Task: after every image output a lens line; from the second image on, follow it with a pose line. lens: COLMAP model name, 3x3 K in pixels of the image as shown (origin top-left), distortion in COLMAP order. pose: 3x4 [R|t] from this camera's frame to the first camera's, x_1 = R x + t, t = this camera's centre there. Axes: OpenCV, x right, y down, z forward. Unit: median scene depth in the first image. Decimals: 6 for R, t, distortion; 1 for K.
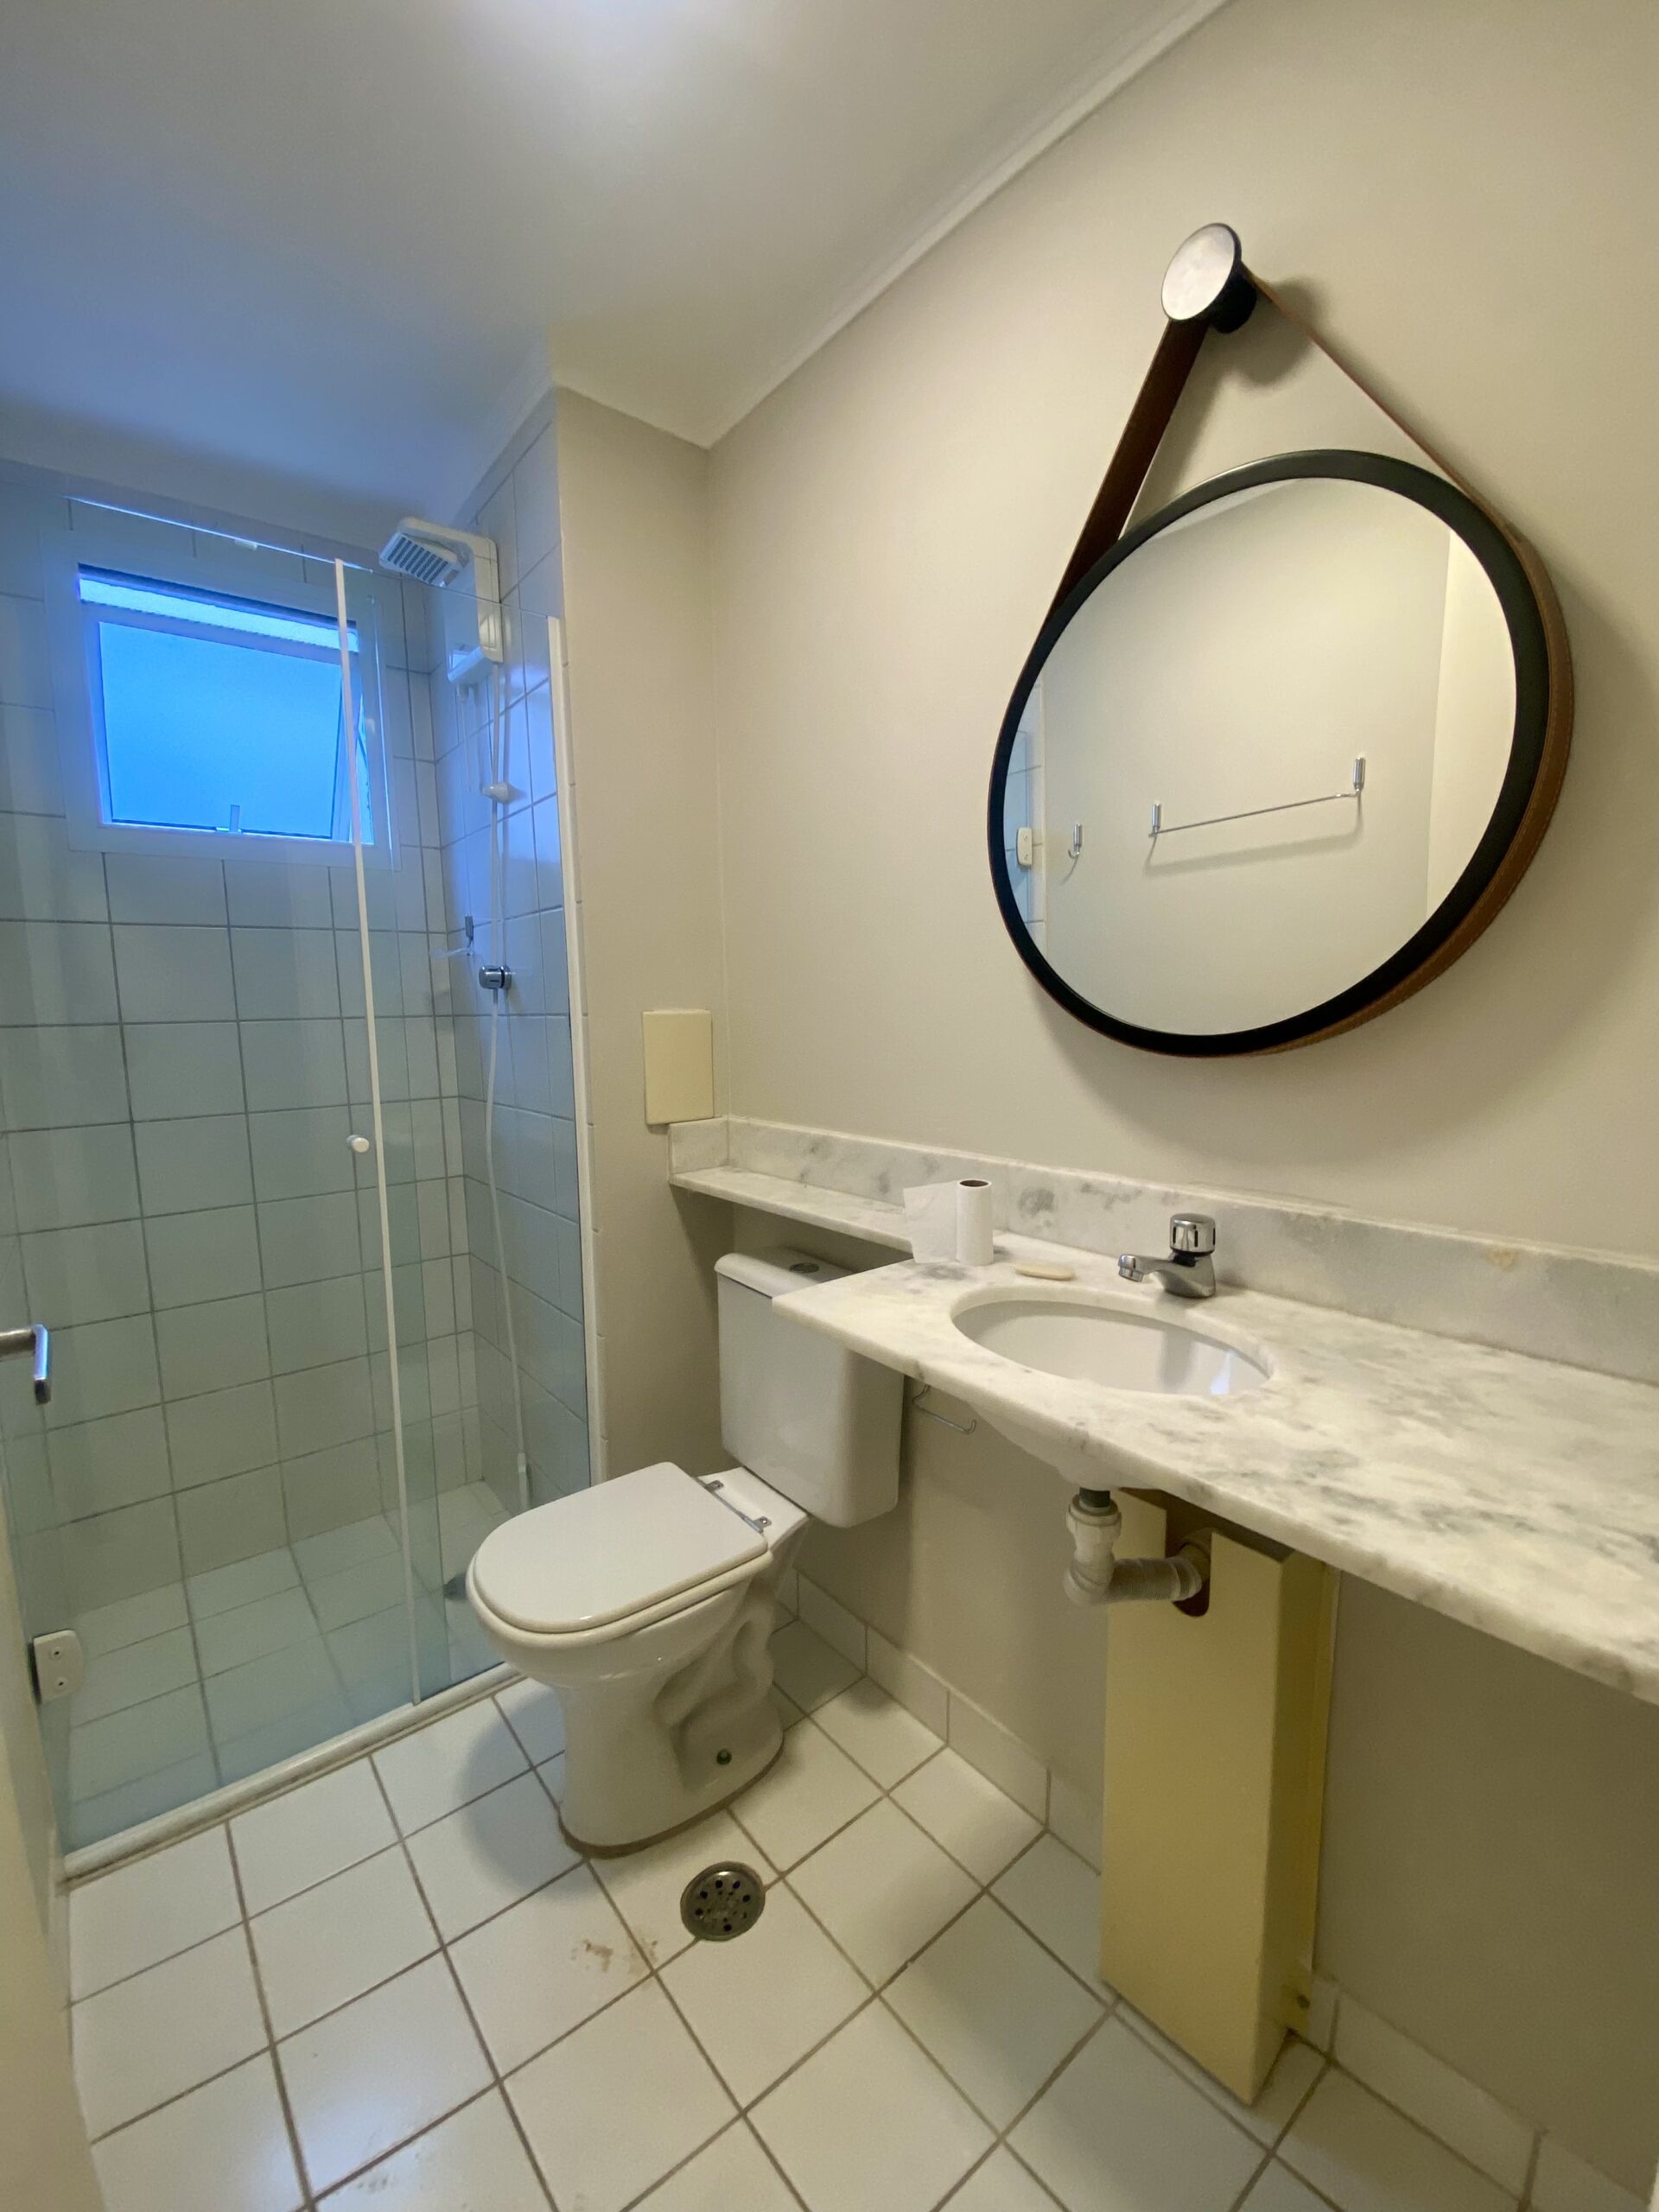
lens RADIAL K [[899.0, 0, 824.1], [0, 899.0, 1106.2], [0, 0, 1]] dist [0.042773, -0.025014]
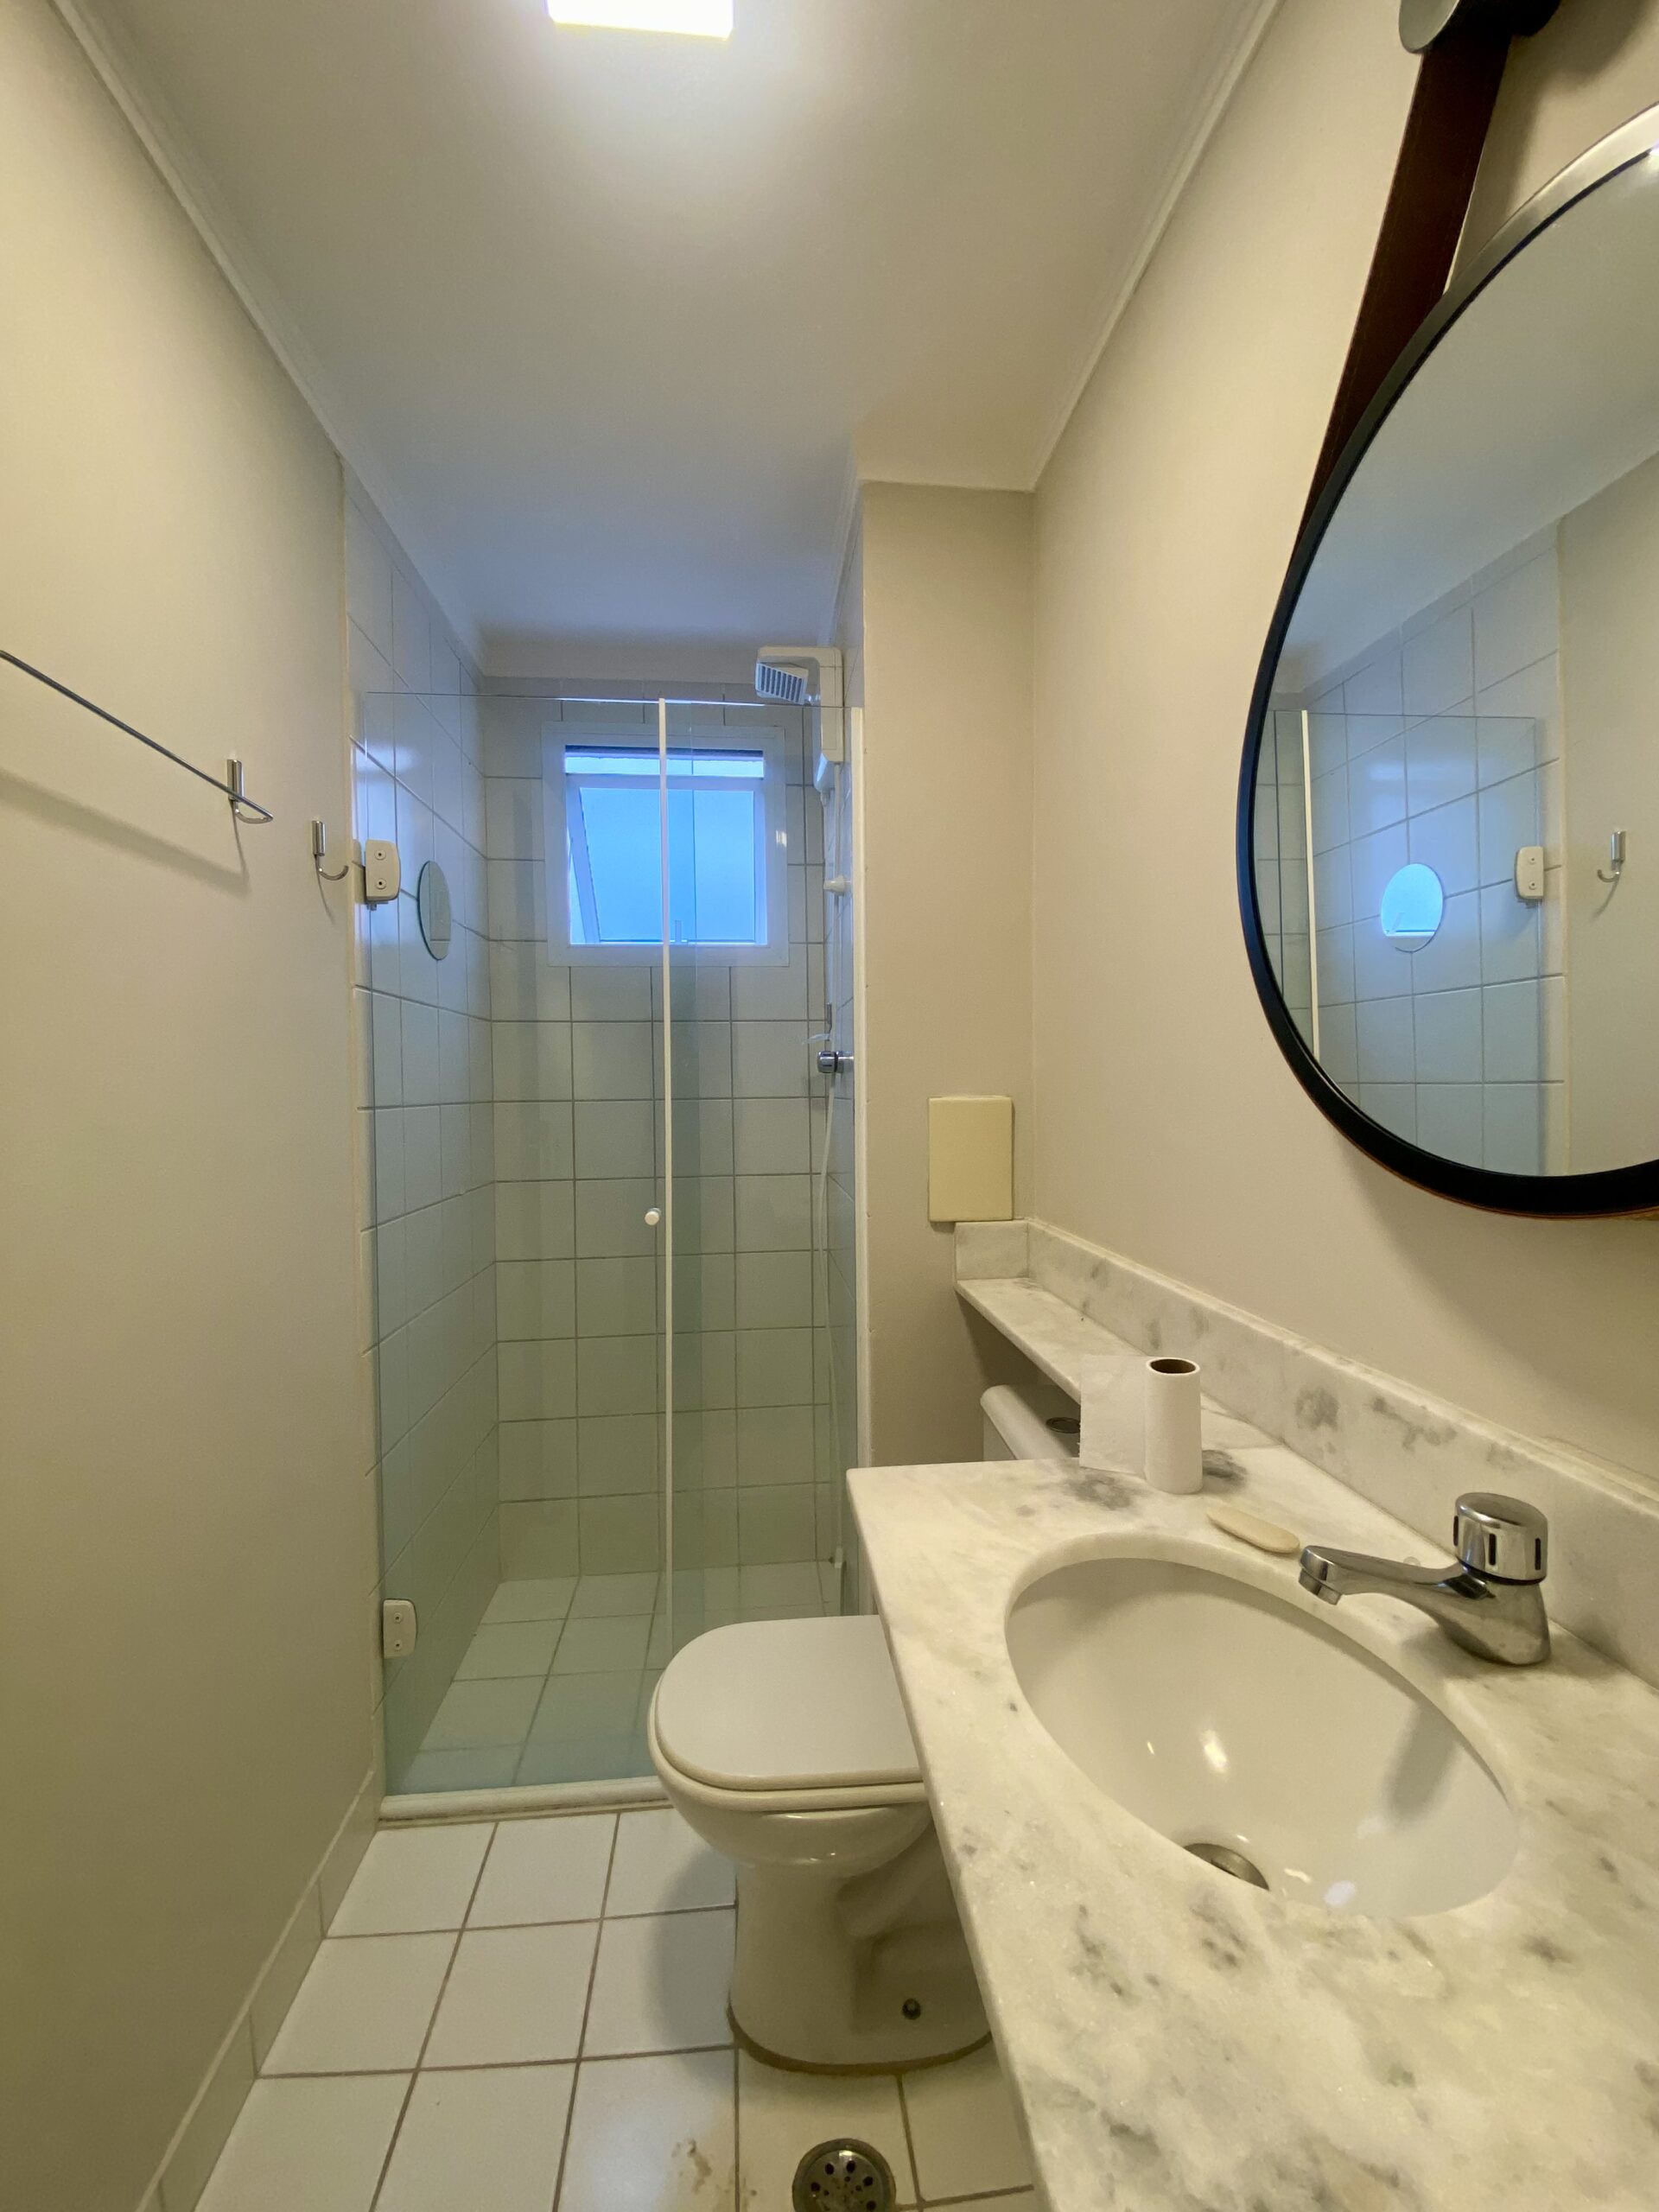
lens RADIAL K [[899.4, 0, 829.5], [0, 899.4, 1106.0], [0, 0, 1]] dist [0.030677, -0.024355]
pose [[0.842720, 0.024450, -0.537797, 0.257990], [-0.067085, 0.995951, -0.059842, -0.043690], [0.534156, 0.086509, 0.840948, 0.216875]]
